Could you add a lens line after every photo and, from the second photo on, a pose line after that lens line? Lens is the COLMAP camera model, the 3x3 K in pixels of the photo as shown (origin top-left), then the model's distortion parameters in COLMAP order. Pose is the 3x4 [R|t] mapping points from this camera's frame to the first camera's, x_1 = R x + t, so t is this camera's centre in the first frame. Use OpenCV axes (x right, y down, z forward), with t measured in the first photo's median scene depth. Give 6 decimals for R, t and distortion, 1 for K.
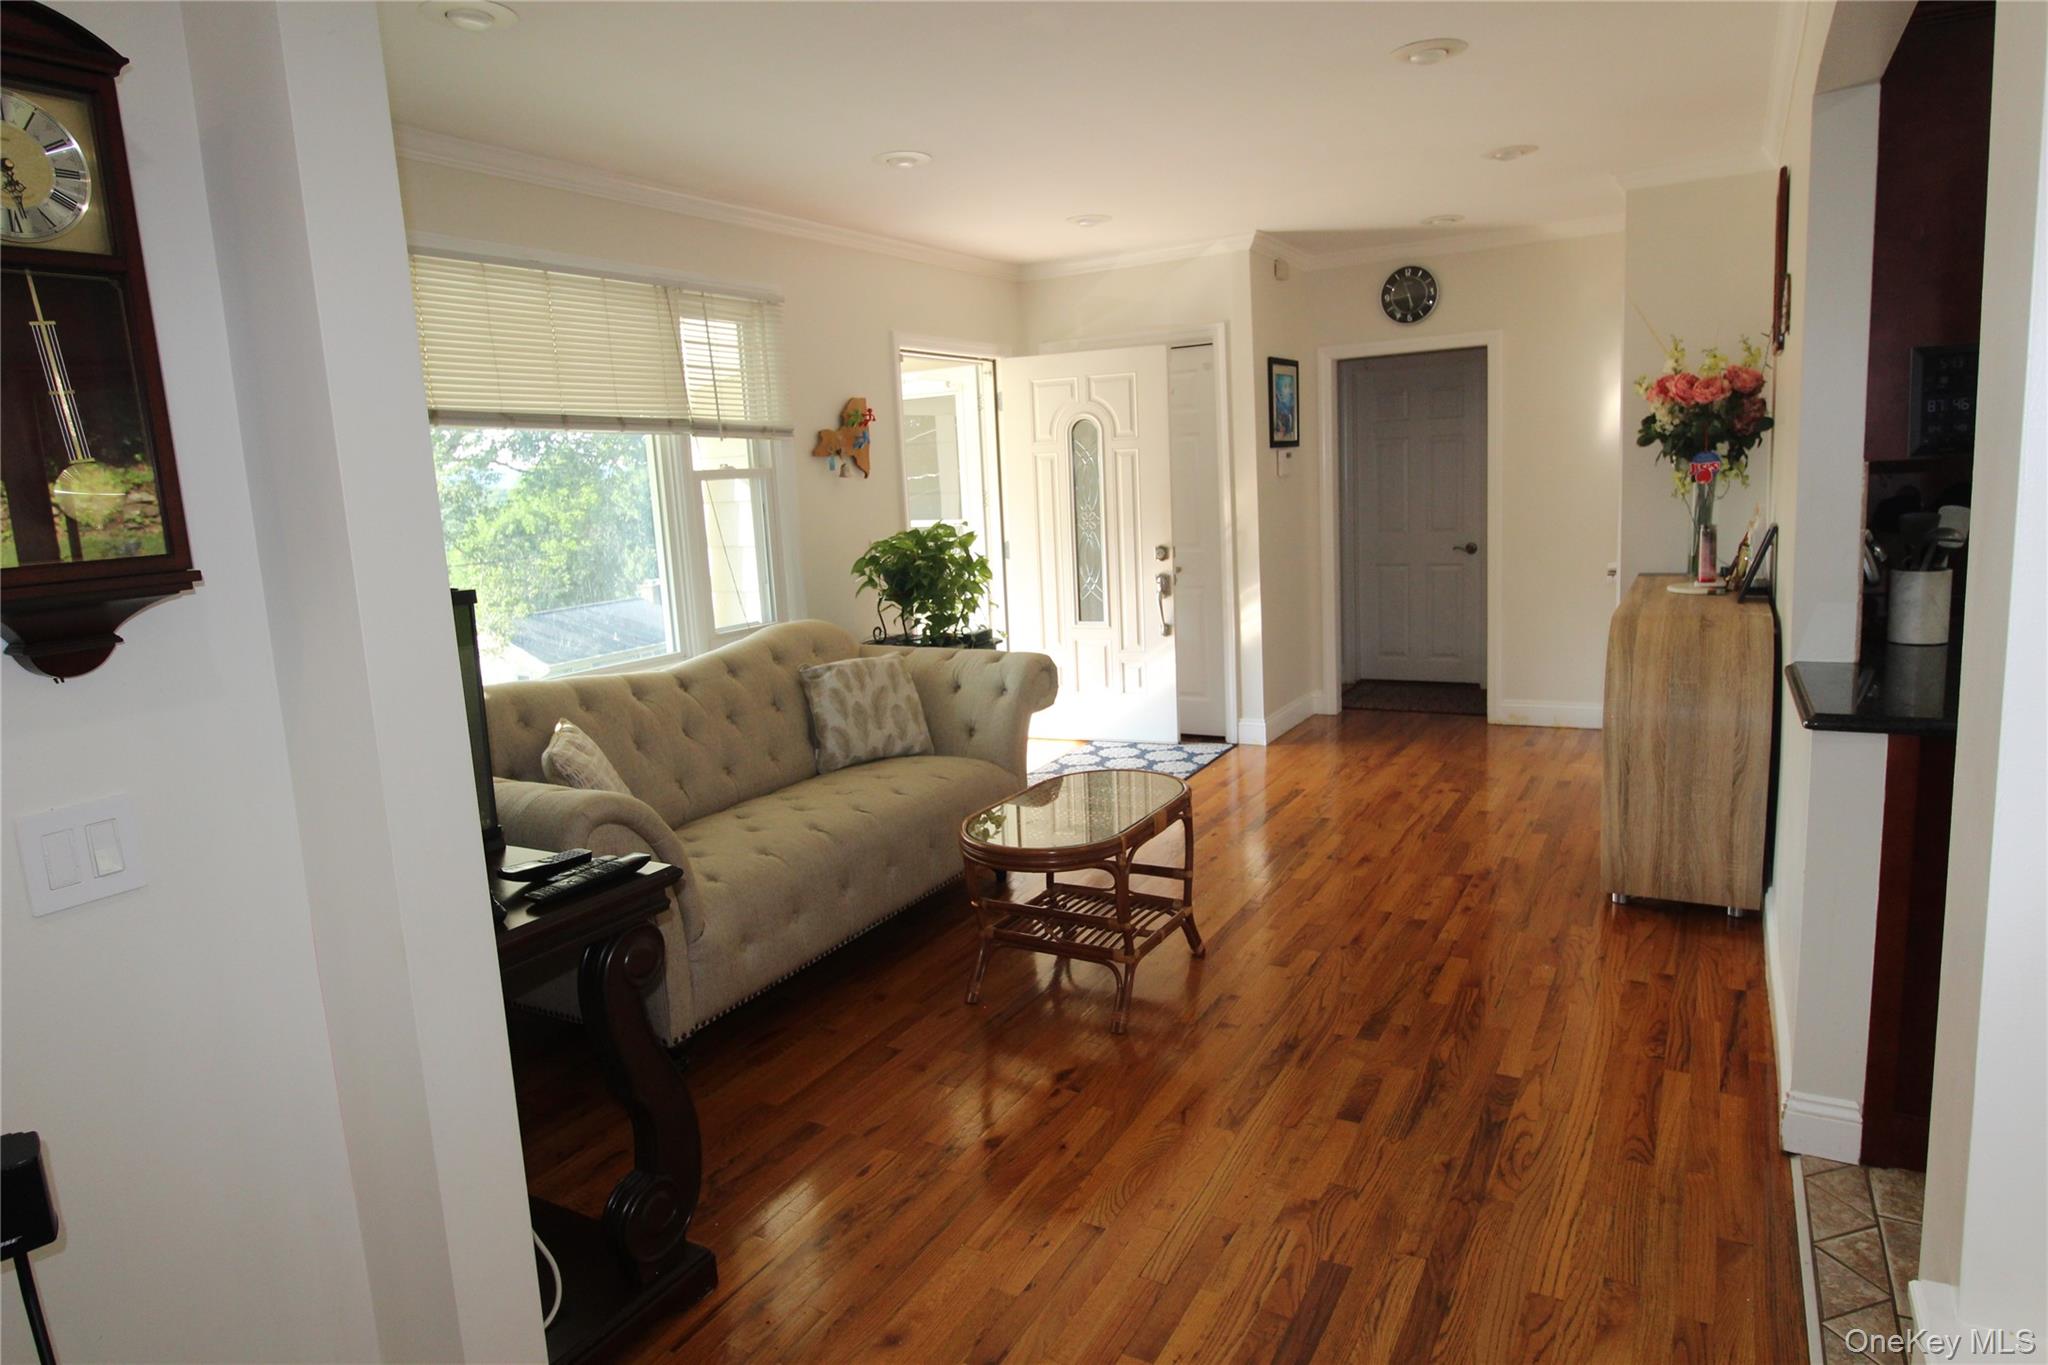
lens RADIAL K [[1222.2, 0, 1035.3], [0, 1222.2, 662.3], [0, 0, 1]] dist [0.006991, -0.010413]
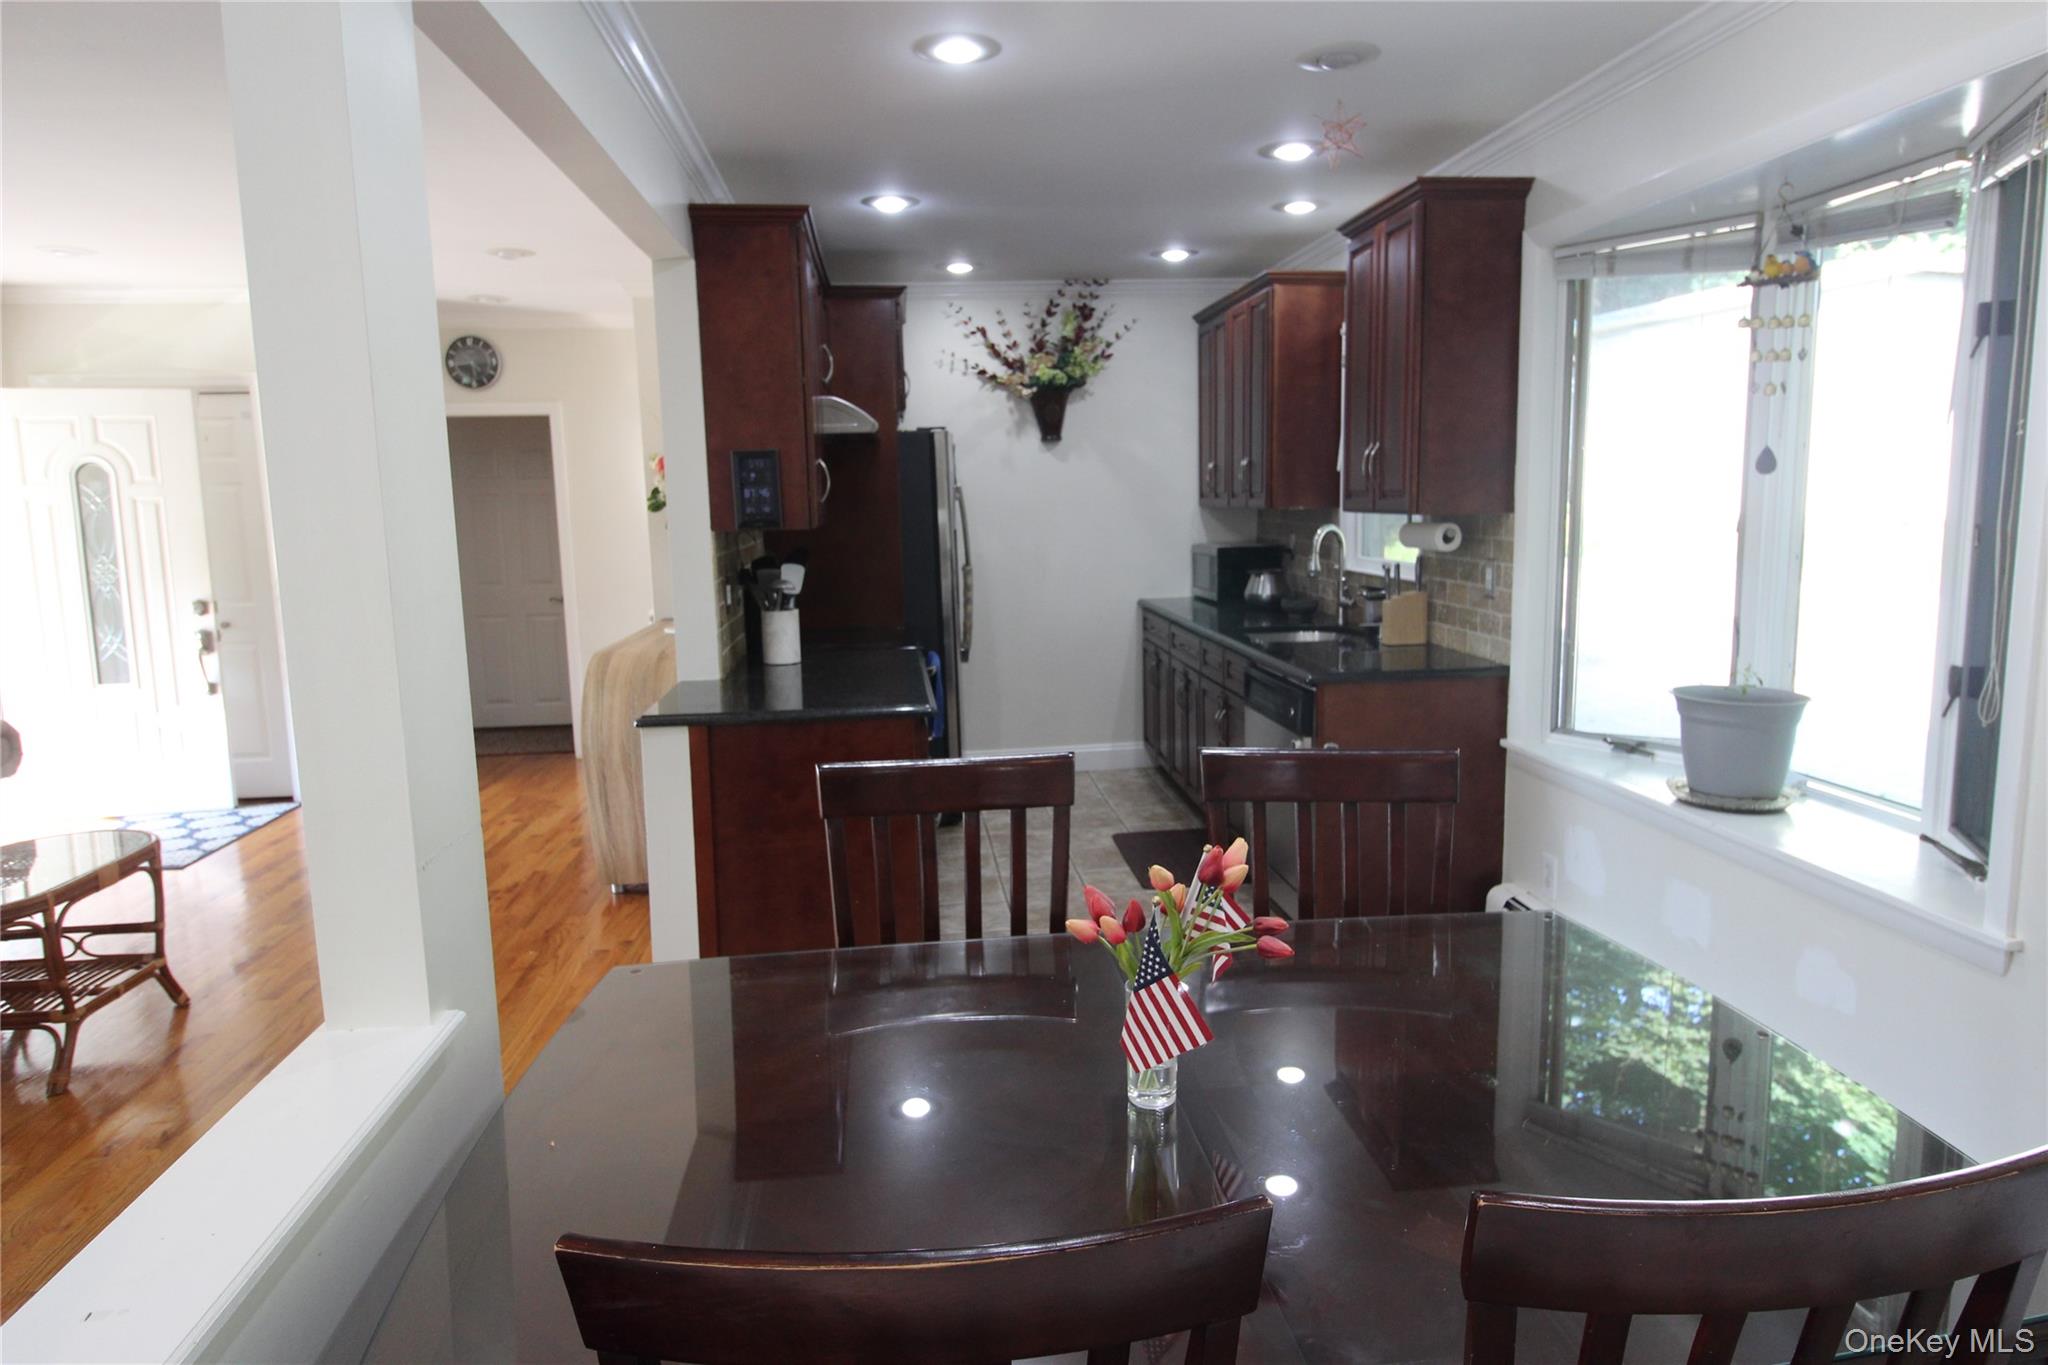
lens RADIAL K [[1222.2, 0, 1035.3], [0, 1222.2, 662.3], [0, 0, 1]] dist [0.006991, -0.010413]
pose [[0.813313, -0.040912, 0.580386, 0.107446], [0.065715, 0.997601, -0.021766, 0.021453], [-0.578103, 0.055843, 0.814051, -0.191327]]
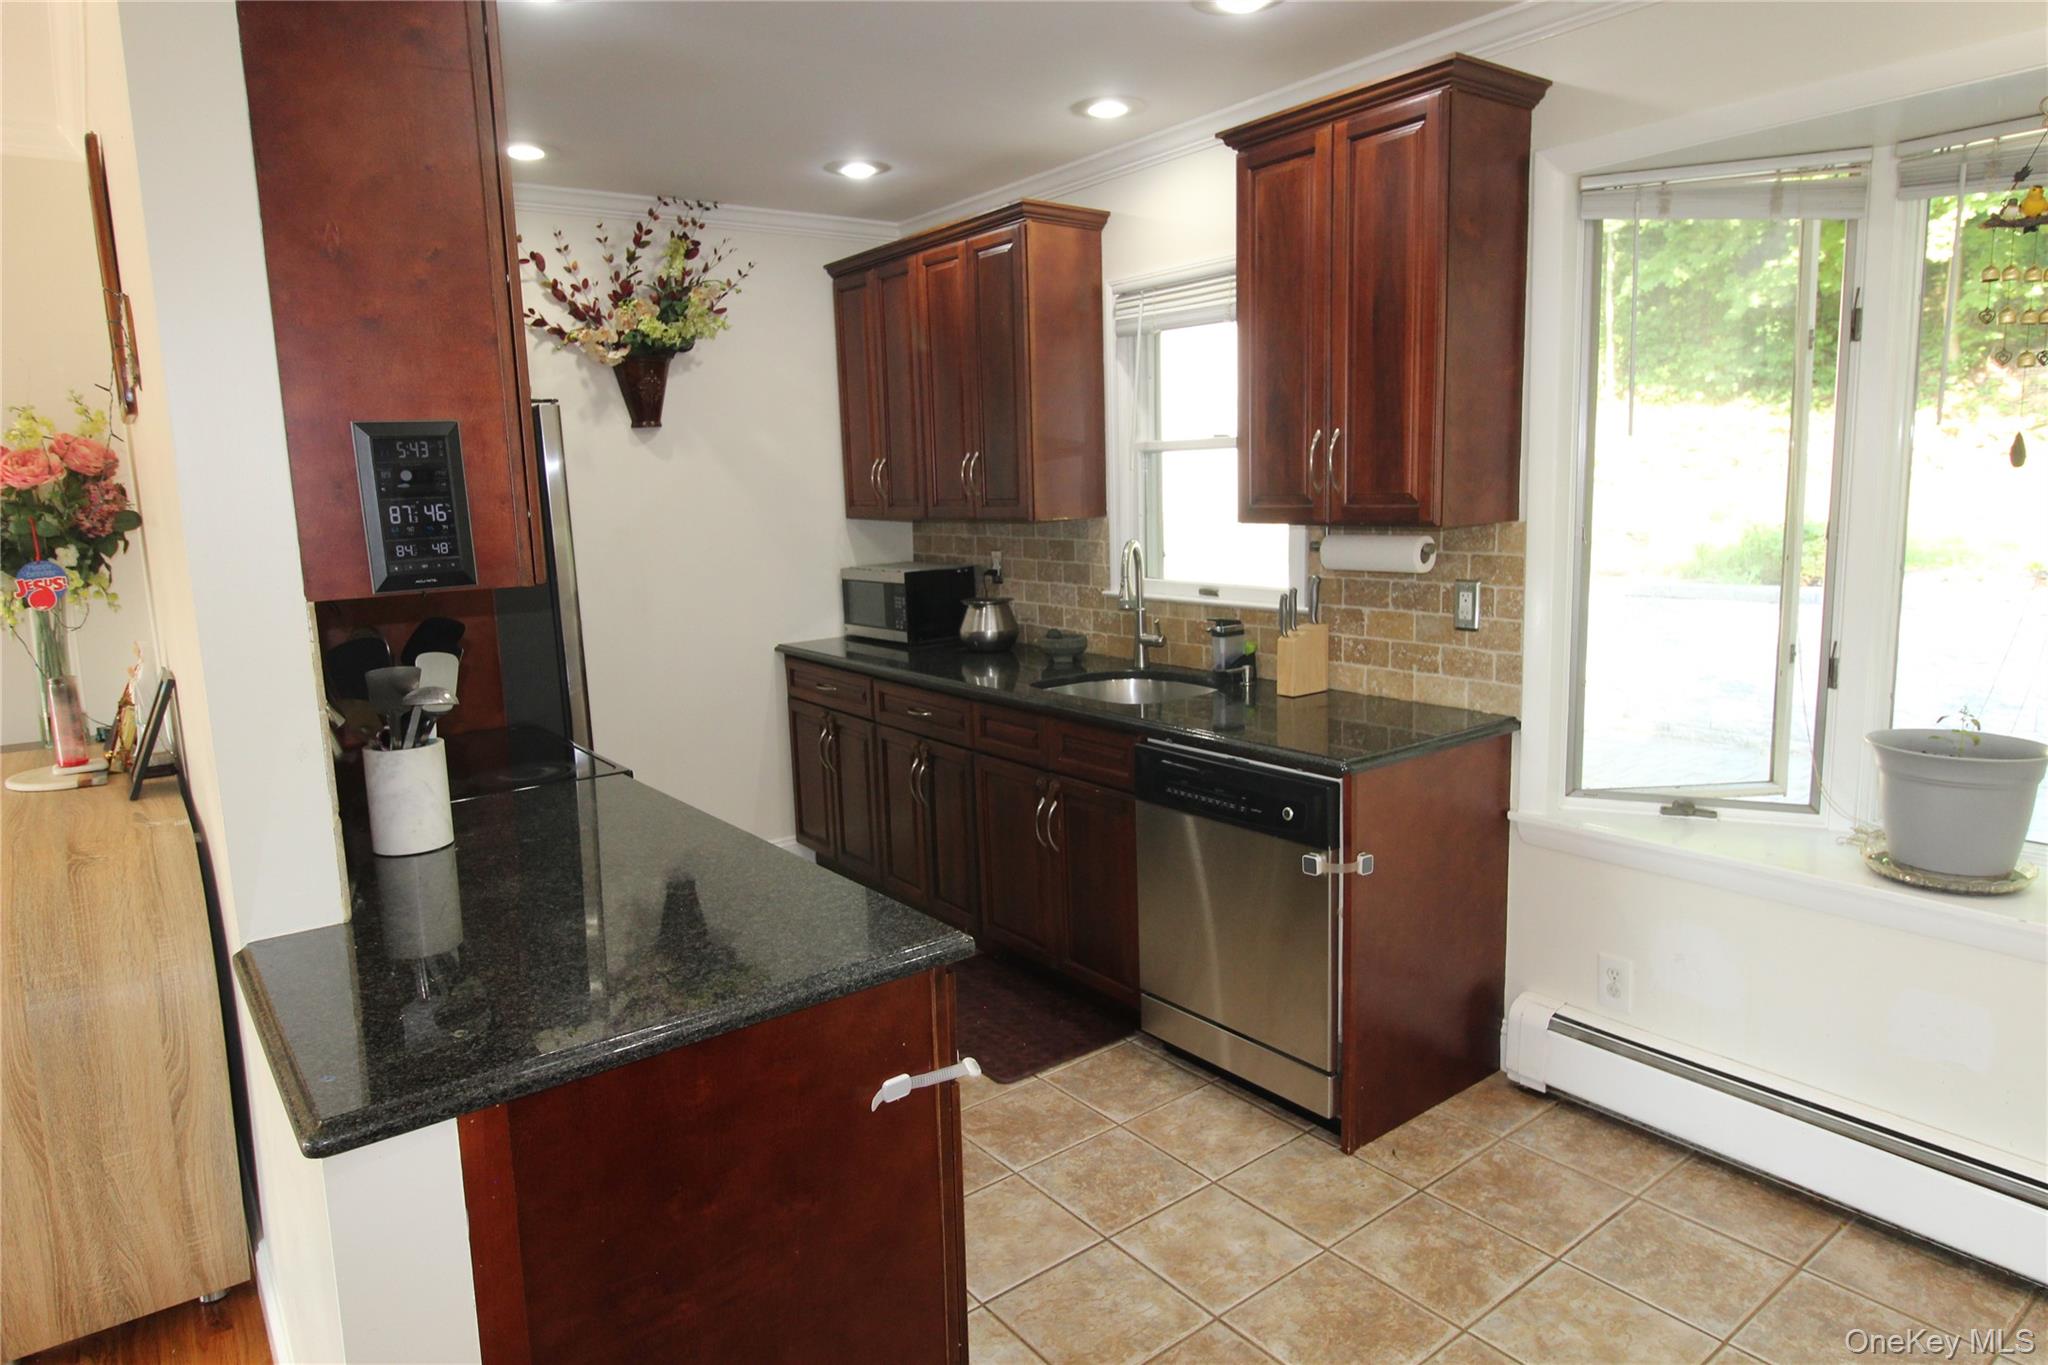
lens RADIAL K [[1222.2, 0, 1035.3], [0, 1222.2, 662.3], [0, 0, 1]] dist [0.006991, -0.010413]
pose [[0.399608, -0.091973, 0.912060, 0.163011], [0.150174, 0.988080, 0.033842, -0.062246], [-0.904301, 0.123444, 0.408657, 0.263410]]
